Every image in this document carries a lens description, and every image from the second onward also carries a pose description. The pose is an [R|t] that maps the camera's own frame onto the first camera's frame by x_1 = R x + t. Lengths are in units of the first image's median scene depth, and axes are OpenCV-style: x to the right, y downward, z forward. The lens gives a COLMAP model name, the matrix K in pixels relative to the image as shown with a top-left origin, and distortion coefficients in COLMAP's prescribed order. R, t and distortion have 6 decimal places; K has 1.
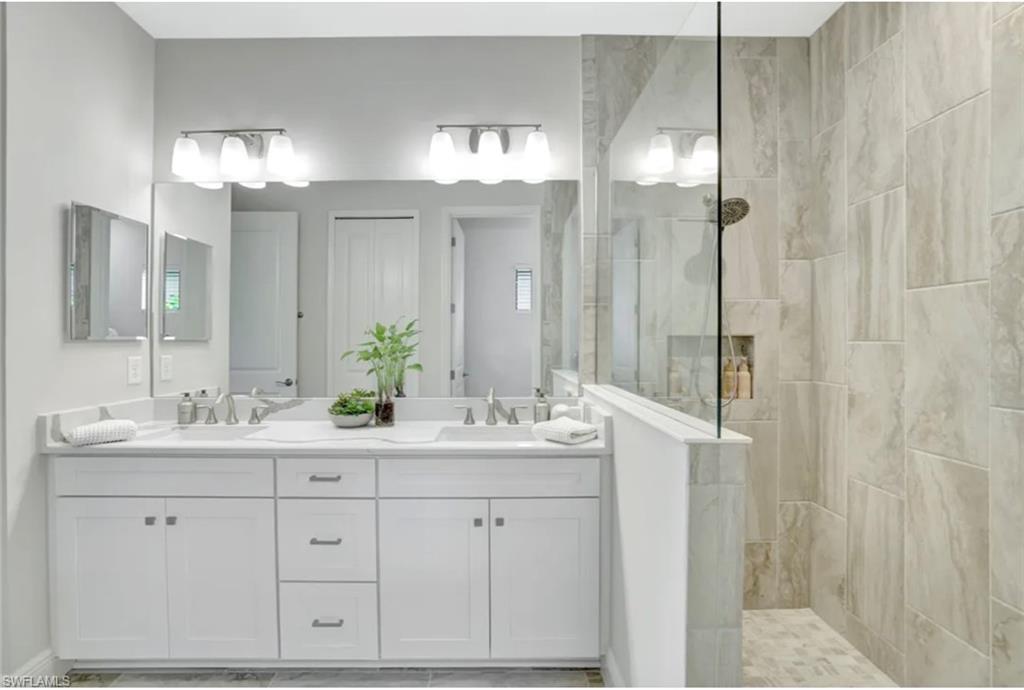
lens RADIAL K [[449.9, 0, 512.0], [0, 449.9, 345.0], [0, 0, 1]] dist [-0.000075, 0.000230]
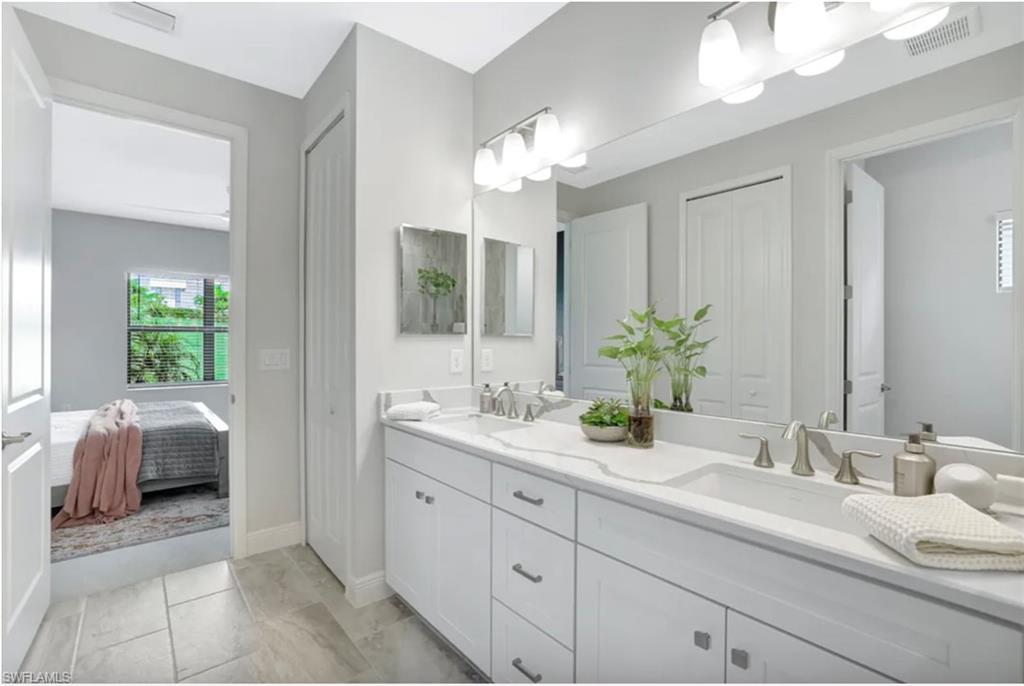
lens RADIAL K [[464.4, 0, 512.0], [0, 464.4, 343.0], [0, 0, 1]] dist [-0.063991, 0.037306]
pose [[0.640532, 0.004287, -0.767920, 0.168613], [-0.009723, 0.999950, -0.002528, 0.010475], [0.767870, 0.009086, 0.640541, 0.334880]]
